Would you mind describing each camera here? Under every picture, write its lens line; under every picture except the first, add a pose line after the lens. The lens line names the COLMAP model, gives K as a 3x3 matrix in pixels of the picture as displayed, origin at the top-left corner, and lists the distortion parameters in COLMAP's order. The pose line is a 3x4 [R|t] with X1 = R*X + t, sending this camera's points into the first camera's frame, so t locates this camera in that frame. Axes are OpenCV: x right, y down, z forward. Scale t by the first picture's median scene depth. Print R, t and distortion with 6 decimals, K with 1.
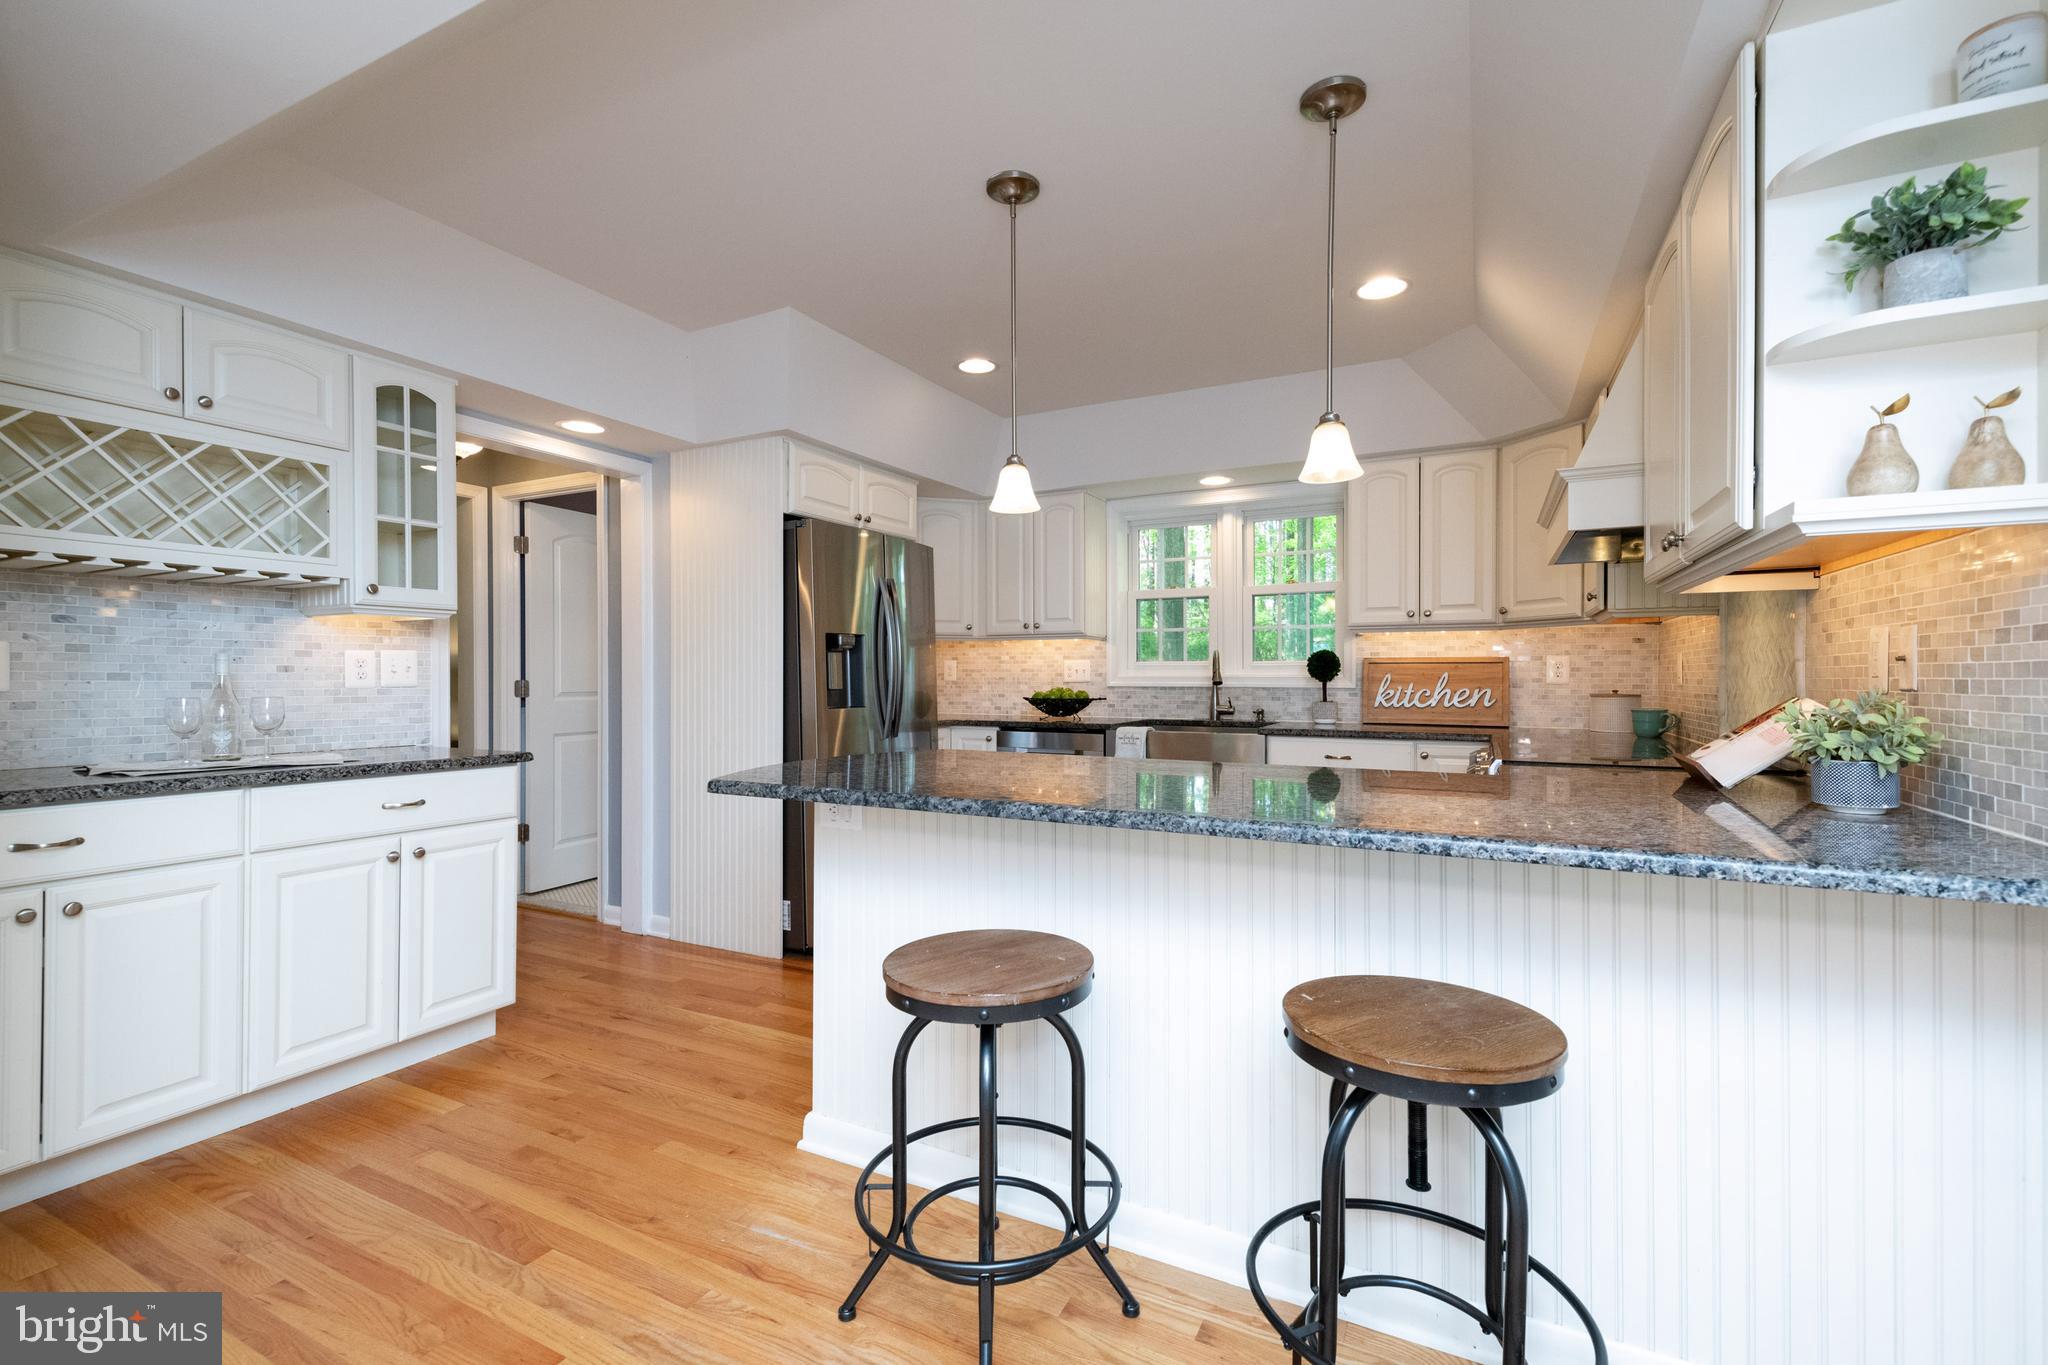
lens RADIAL K [[880.1, 0, 1021.6], [0, 880.1, 669.4], [0, 0, 1]] dist [0.025971, -0.011940]
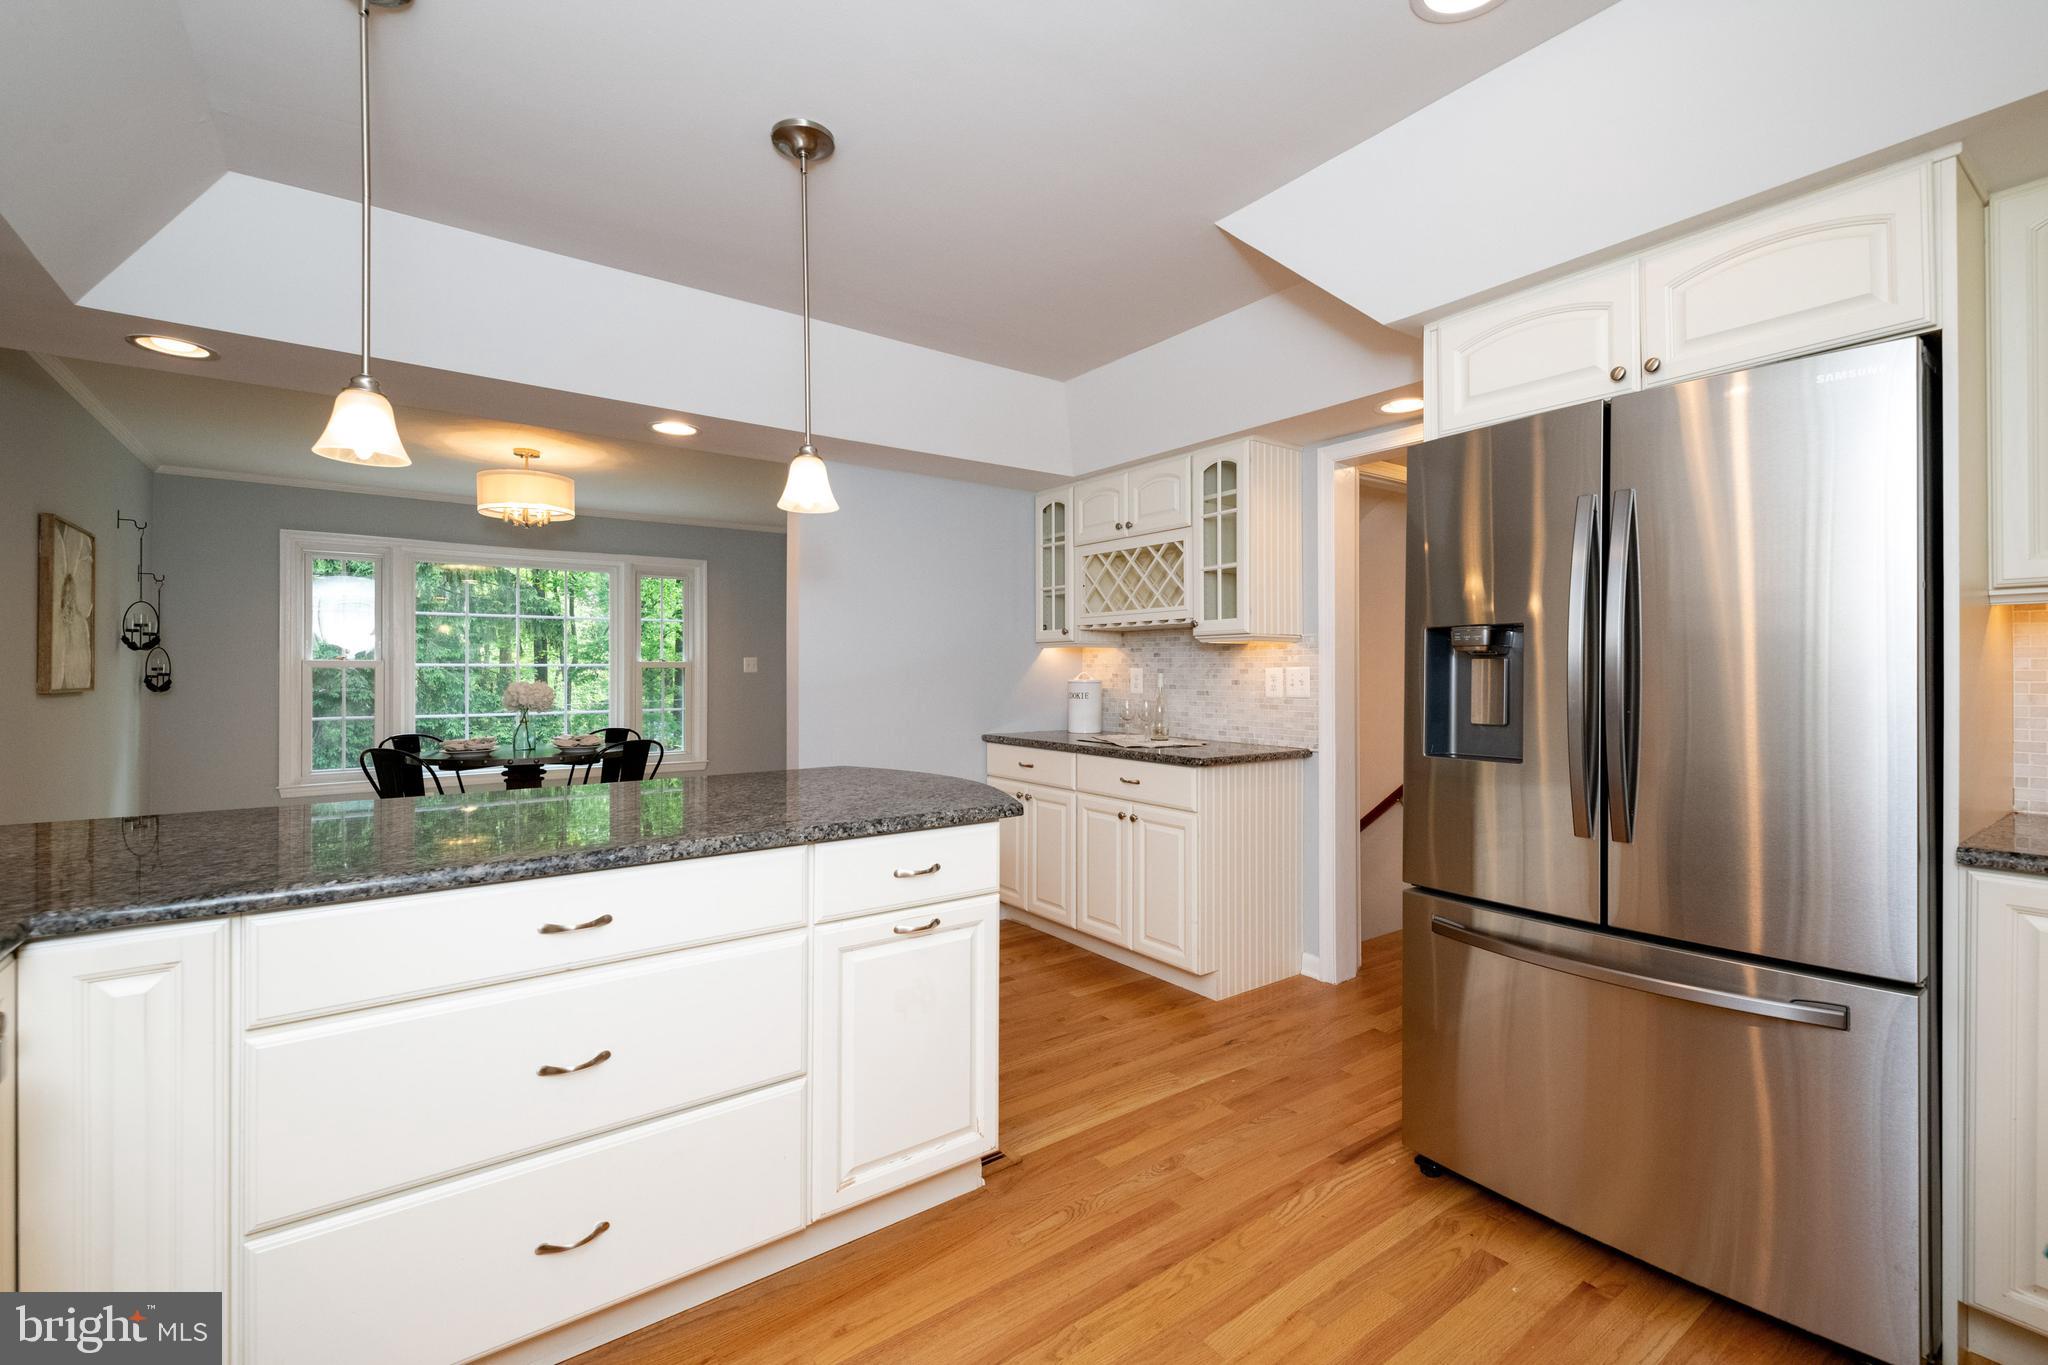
lens RADIAL K [[880.1, 0, 1021.6], [0, 880.1, 669.4], [0, 0, 1]] dist [0.025971, -0.011940]
pose [[-0.450338, -0.002612, -0.892854, 0.488818], [0.009442, 0.999926, -0.007687, -0.011828], [0.892808, -0.011892, -0.450280, 1.158584]]
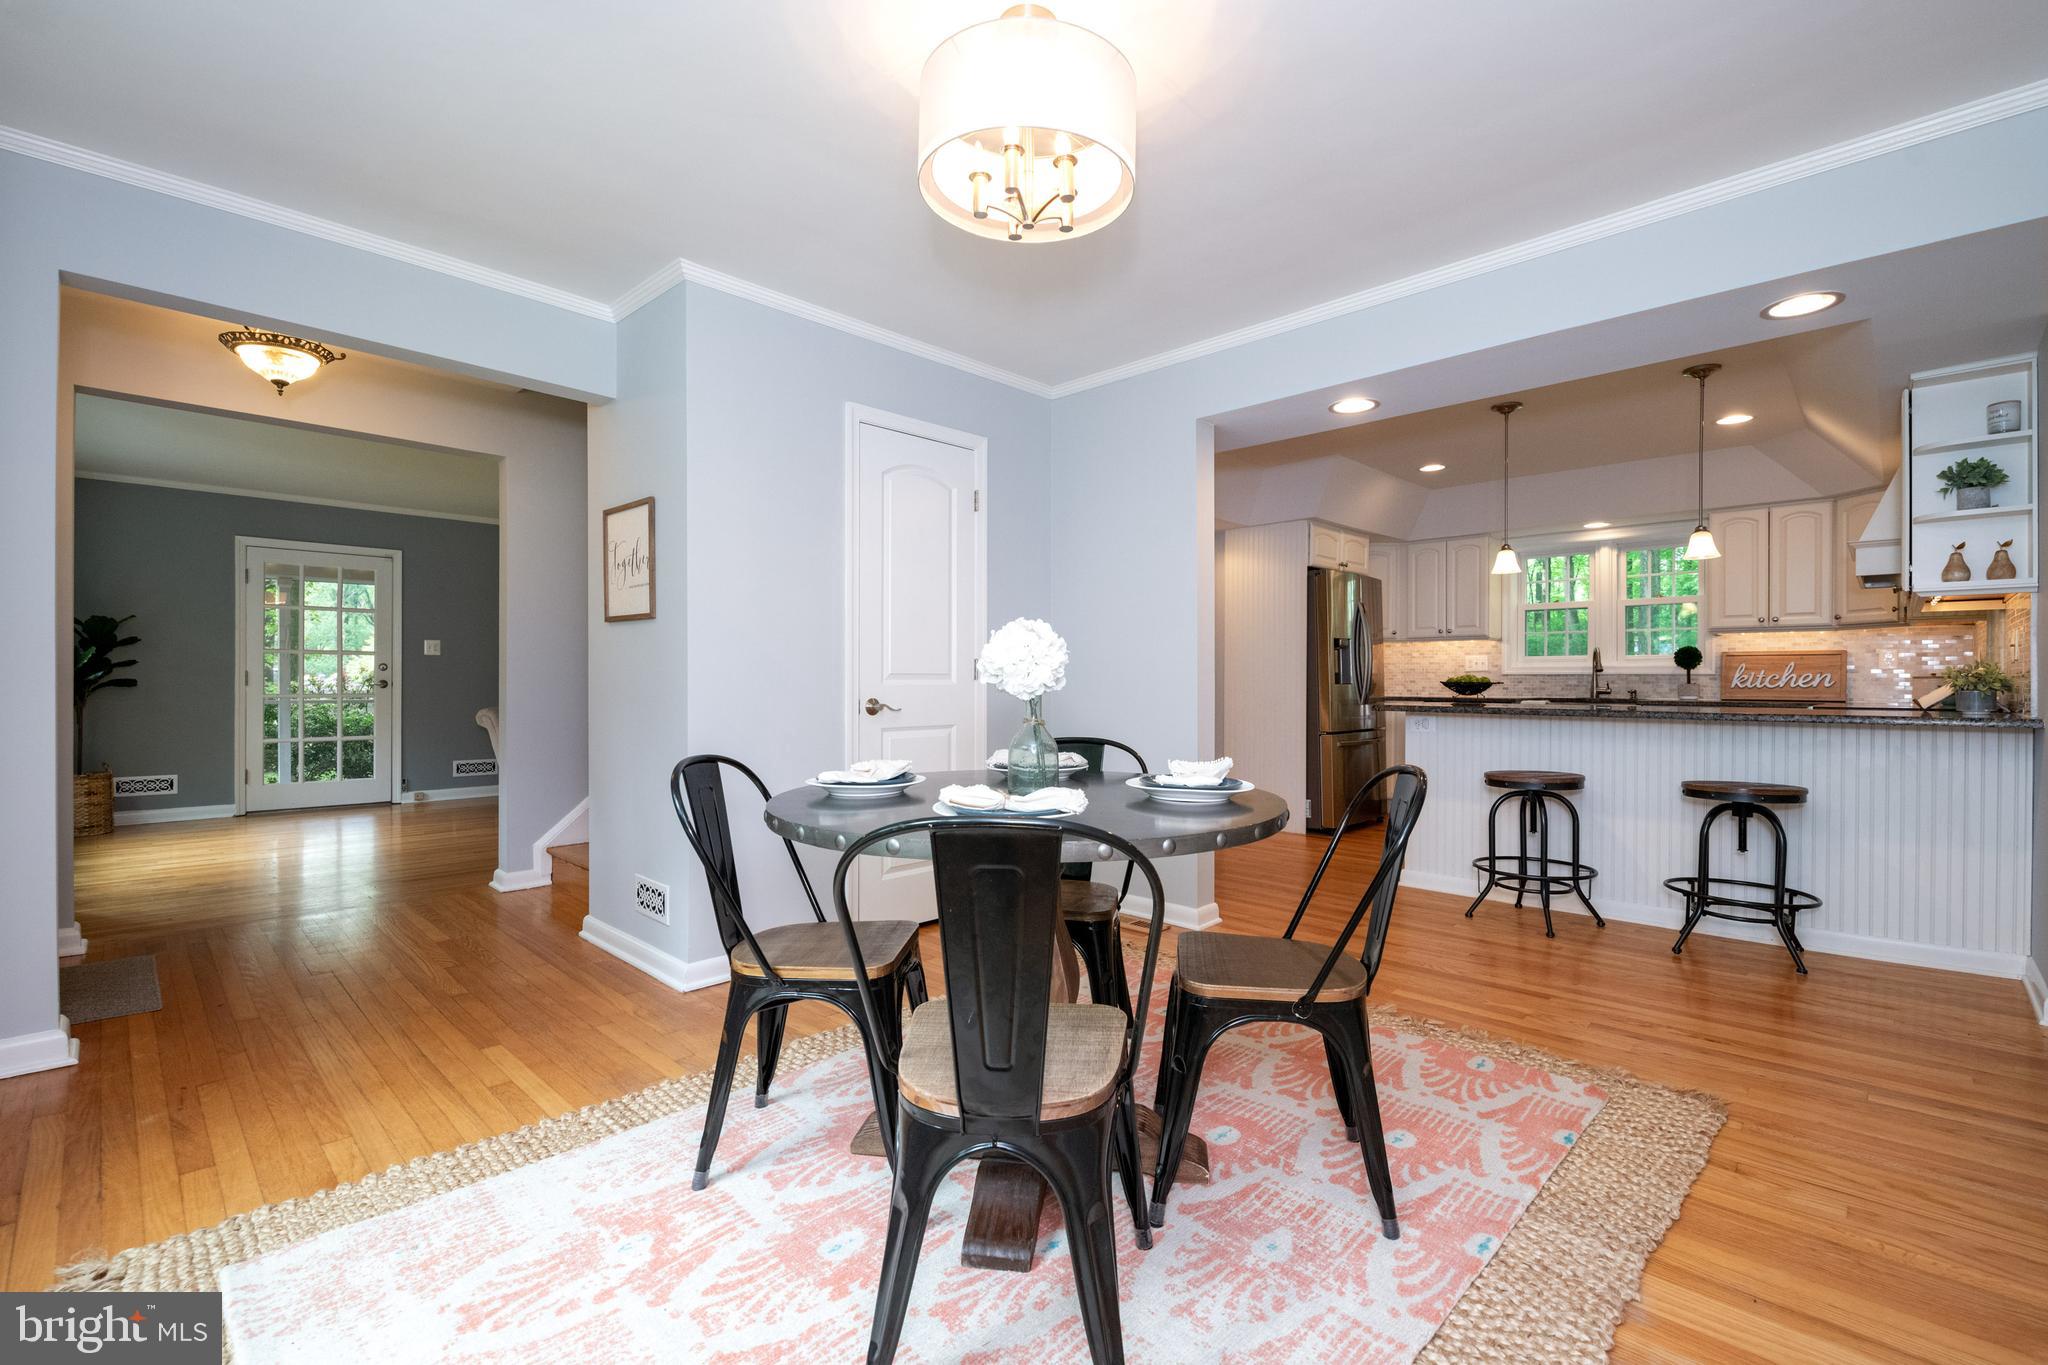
lens RADIAL K [[889.9, 0, 1027.6], [0, 889.9, 678.8], [0, 0, 1]] dist [0.014751, -0.013490]
pose [[0.957219, 0.001037, -0.289364, -0.290340], [0.001060, 0.999974, 0.007092, 0.021505], [0.289364, -0.007095, 0.957193, -0.763112]]
